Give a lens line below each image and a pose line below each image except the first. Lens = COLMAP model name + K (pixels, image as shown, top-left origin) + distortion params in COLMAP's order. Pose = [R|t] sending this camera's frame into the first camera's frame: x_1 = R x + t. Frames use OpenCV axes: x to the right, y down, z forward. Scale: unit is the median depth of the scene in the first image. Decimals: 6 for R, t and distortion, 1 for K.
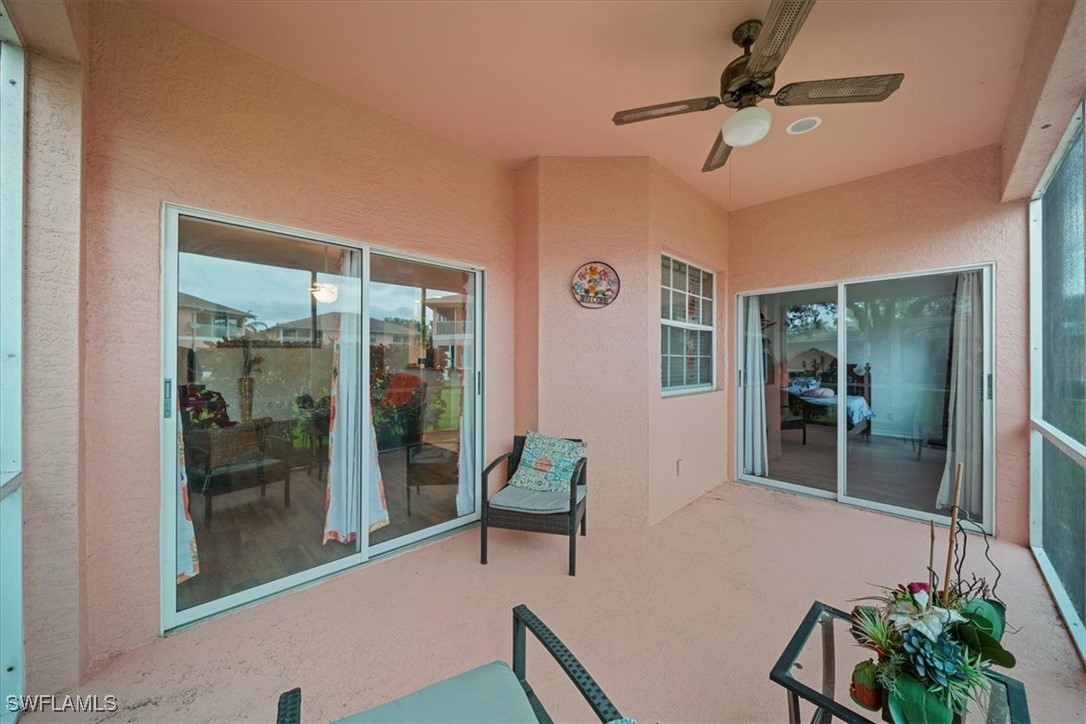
lens RADIAL K [[378.0, 0, 547.7], [0, 378.0, 356.8], [0, 0, 1]] dist [0.000806, 0.000083]
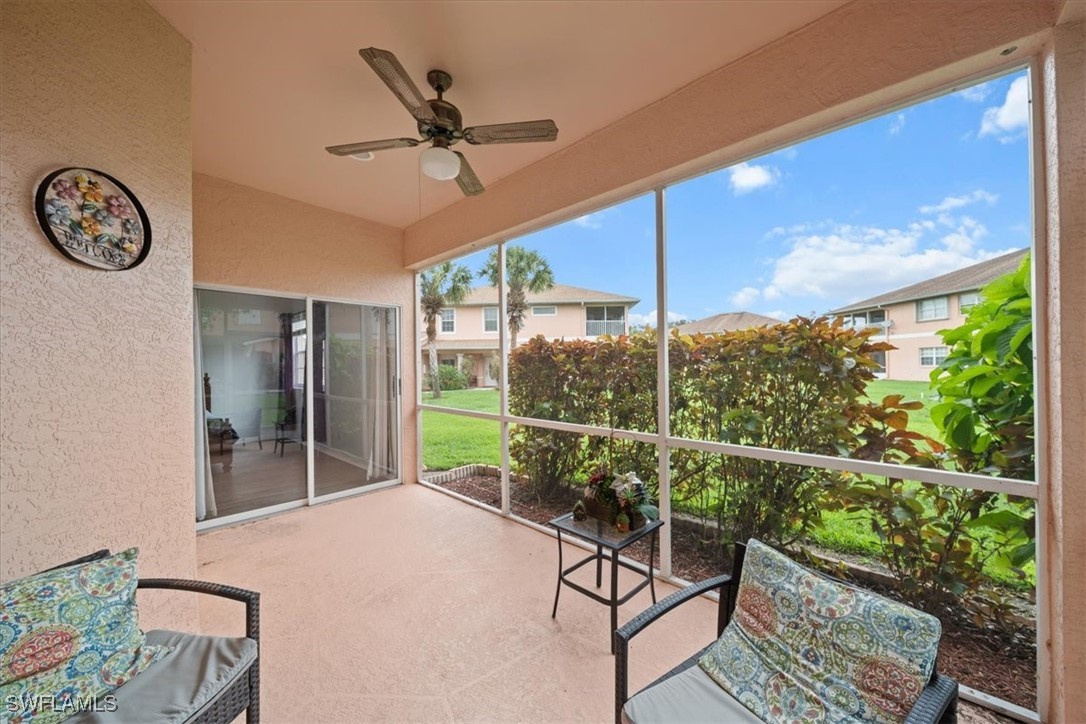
lens RADIAL K [[378.0, 0, 547.7], [0, 378.0, 356.8], [0, 0, 1]] dist [0.000806, 0.000083]
pose [[-0.022394, 0.023476, 0.999474, -0.361655], [-0.002173, 0.999721, -0.023530, -0.006486], [-0.999747, -0.002699, -0.022337, 0.435636]]
